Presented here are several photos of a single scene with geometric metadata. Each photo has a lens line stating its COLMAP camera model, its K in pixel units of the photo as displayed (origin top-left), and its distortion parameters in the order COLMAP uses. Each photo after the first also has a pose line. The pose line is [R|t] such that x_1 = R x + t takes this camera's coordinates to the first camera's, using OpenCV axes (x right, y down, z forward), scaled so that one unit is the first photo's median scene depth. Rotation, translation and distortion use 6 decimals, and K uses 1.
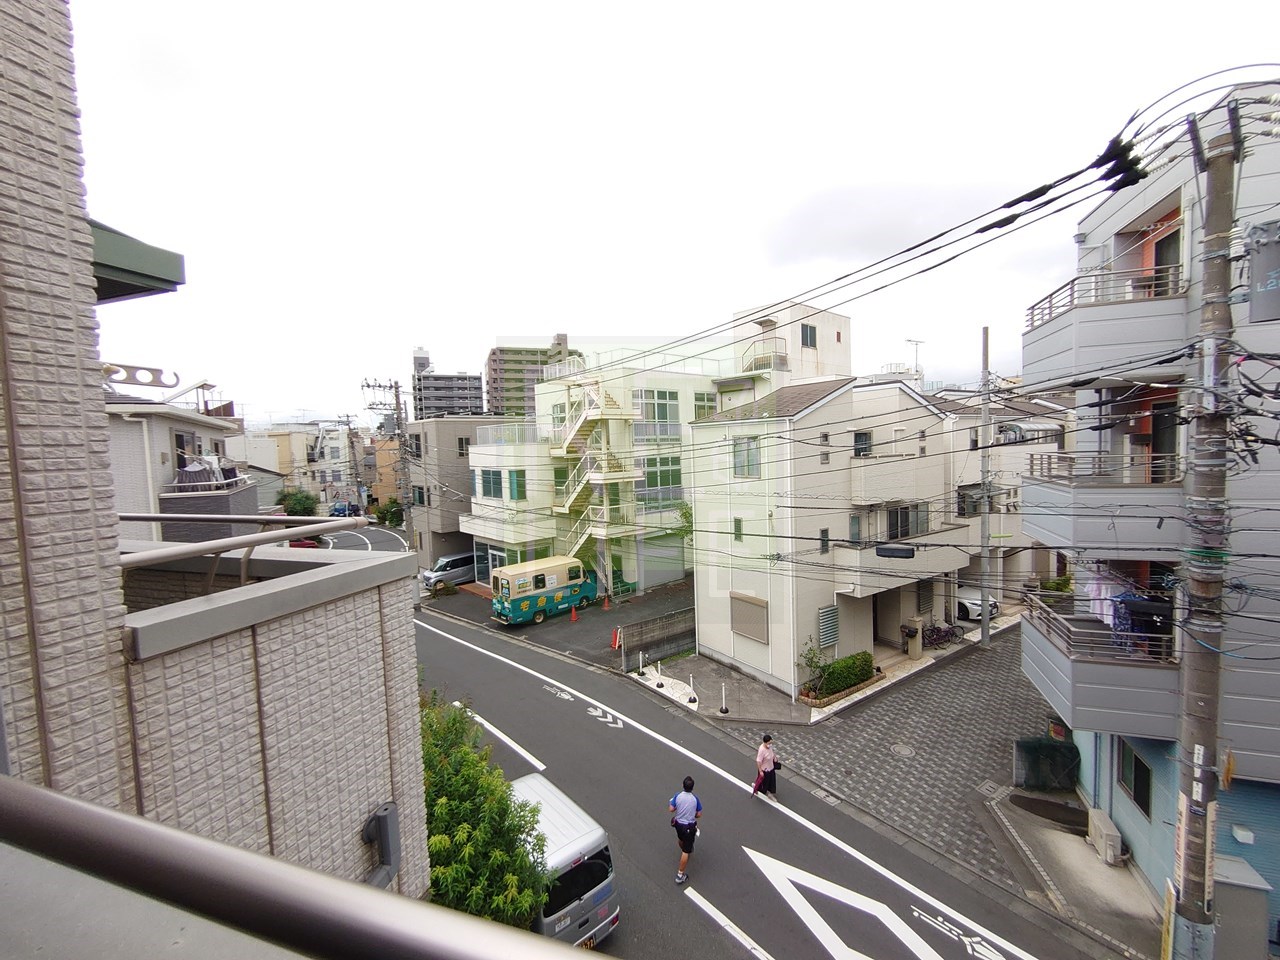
lens RADIAL K [[549.5, 0, 638.6], [0, 549.5, 484.1], [0, 0, 1]] dist [-0.000997, -0.001453]
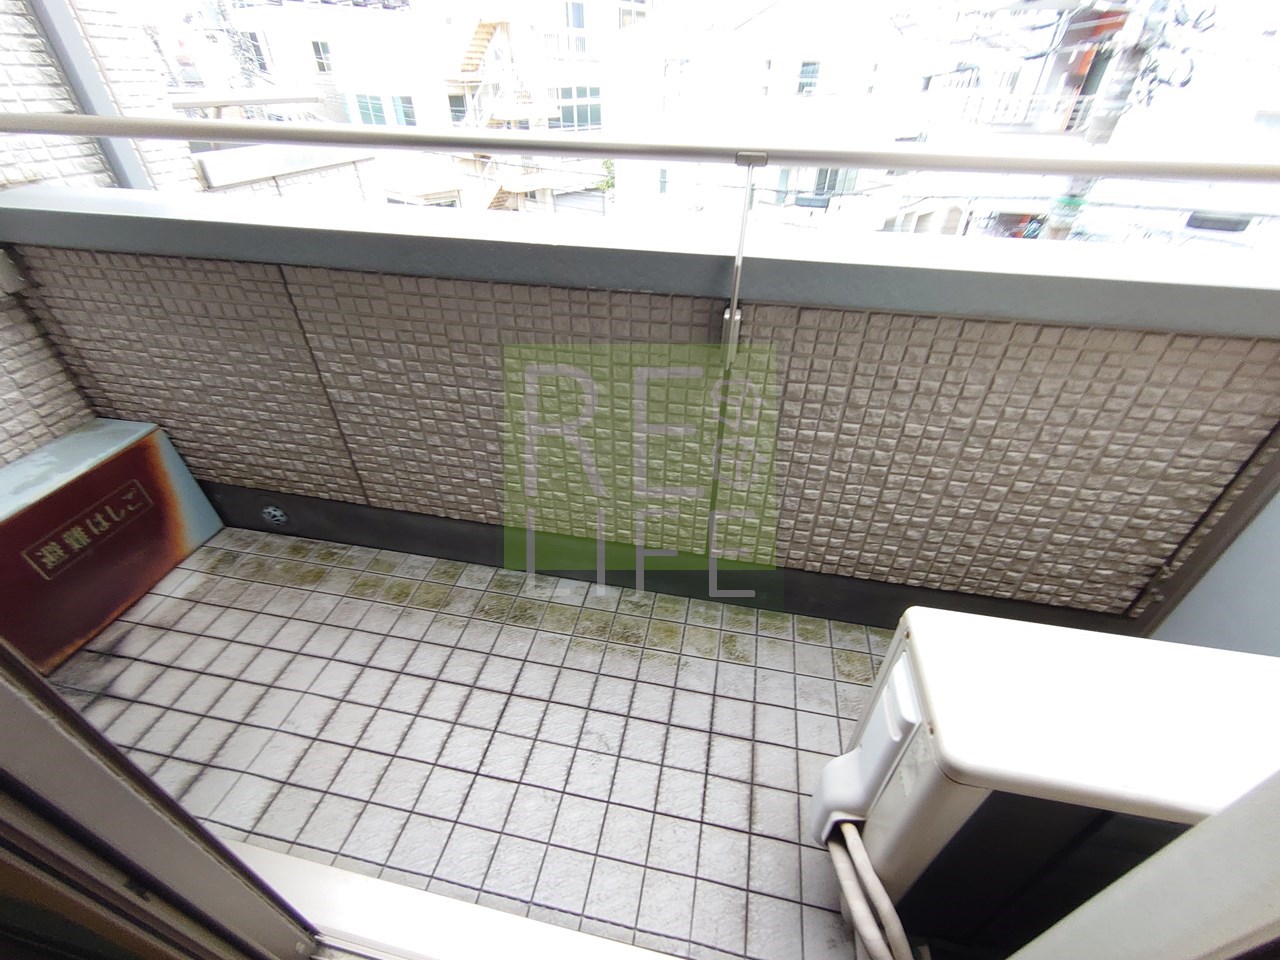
lens RADIAL K [[549.5, 0, 637.9], [0, 549.5, 479.9], [0, 0, 1]] dist [-0.000997, -0.001453]
pose [[0.129777, 0.614734, -0.777984, -0.157347], [-0.072641, 0.788406, 0.610851, 0.252156], [0.988879, -0.022761, 0.146972, 0.443870]]
